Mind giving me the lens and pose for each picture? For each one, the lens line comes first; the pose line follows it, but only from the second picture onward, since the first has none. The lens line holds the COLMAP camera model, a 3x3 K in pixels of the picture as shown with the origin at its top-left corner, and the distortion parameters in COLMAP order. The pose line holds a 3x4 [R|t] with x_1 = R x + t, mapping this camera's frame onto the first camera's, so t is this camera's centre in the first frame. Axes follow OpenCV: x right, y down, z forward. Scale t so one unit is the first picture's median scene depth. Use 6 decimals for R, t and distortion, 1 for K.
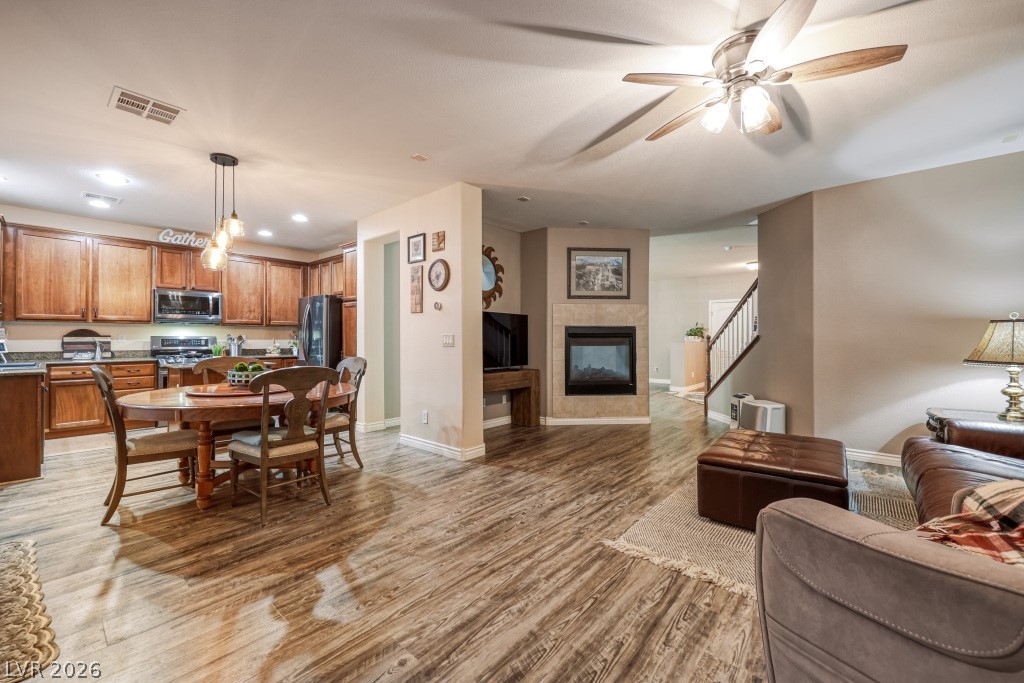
lens RADIAL K [[417.4, 0, 510.0], [0, 417.4, 337.4], [0, 0, 1]] dist [0.000324, 0.000342]
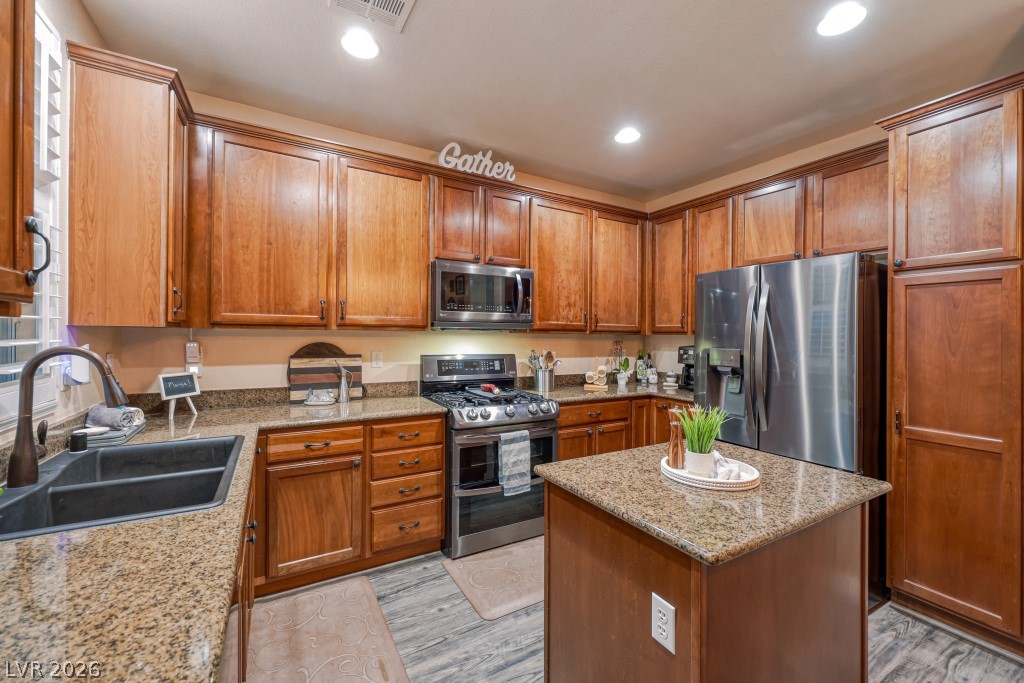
lens RADIAL K [[416.4, 0, 514.0], [0, 416.4, 337.0], [0, 0, 1]] dist [-0.000646, -0.000016]
pose [[0.949152, 0.007444, -0.314730, -0.683248], [-0.006437, 0.999970, 0.004238, -0.032453], [0.314753, -0.001997, 0.949172, 0.634664]]
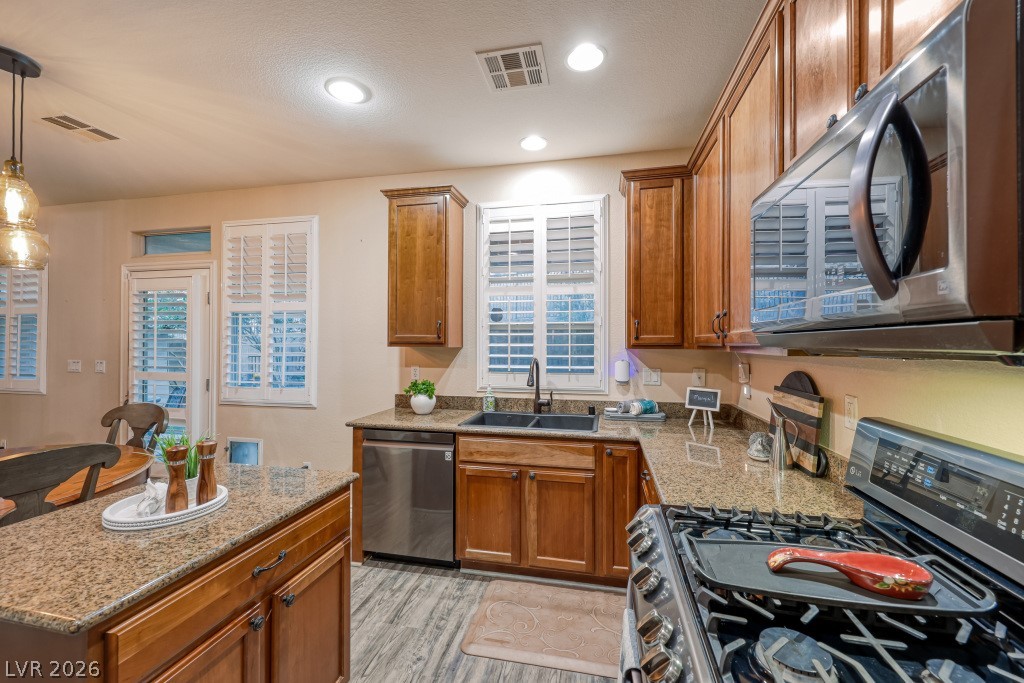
lens RADIAL K [[417.4, 0, 510.0], [0, 417.4, 337.4], [0, 0, 1]] dist [0.000324, 0.000342]
pose [[-0.877769, -0.009462, -0.478991, -0.706161], [-0.005279, 0.999935, -0.010079, -0.045350], [0.479055, -0.006319, -0.877762, 1.247653]]
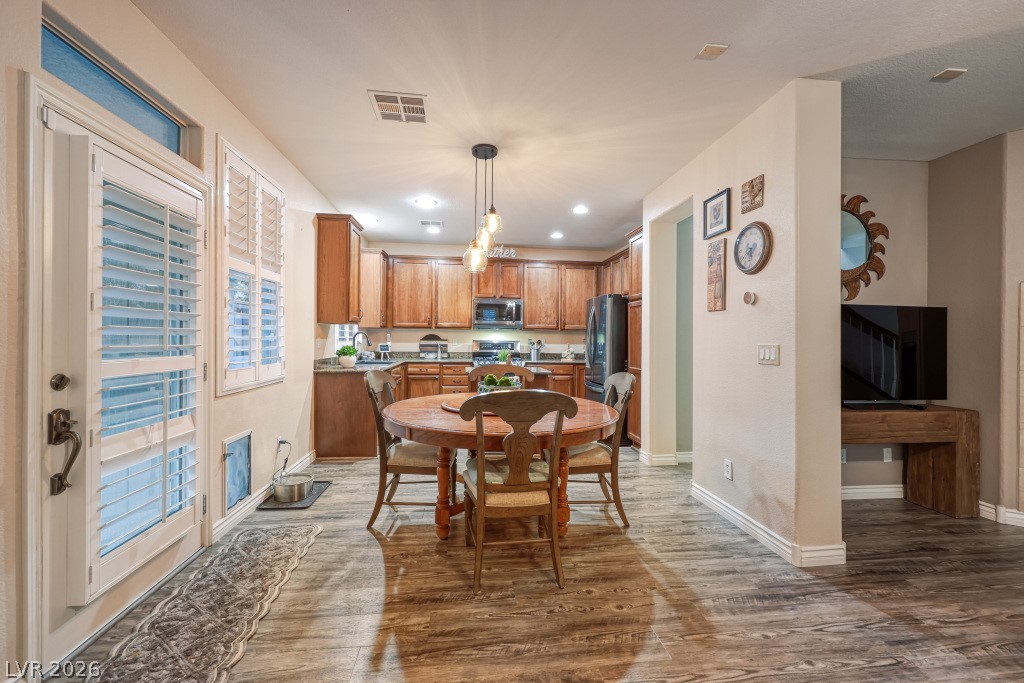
lens RADIAL K [[417.4, 0, 510.0], [0, 417.4, 337.4], [0, 0, 1]] dist [0.000324, 0.000342]
pose [[0.742786, 0.004440, -0.669514, -0.018021], [-0.008361, 0.999962, -0.002644, -0.009888], [0.669477, 0.007562, 0.742795, 0.250398]]
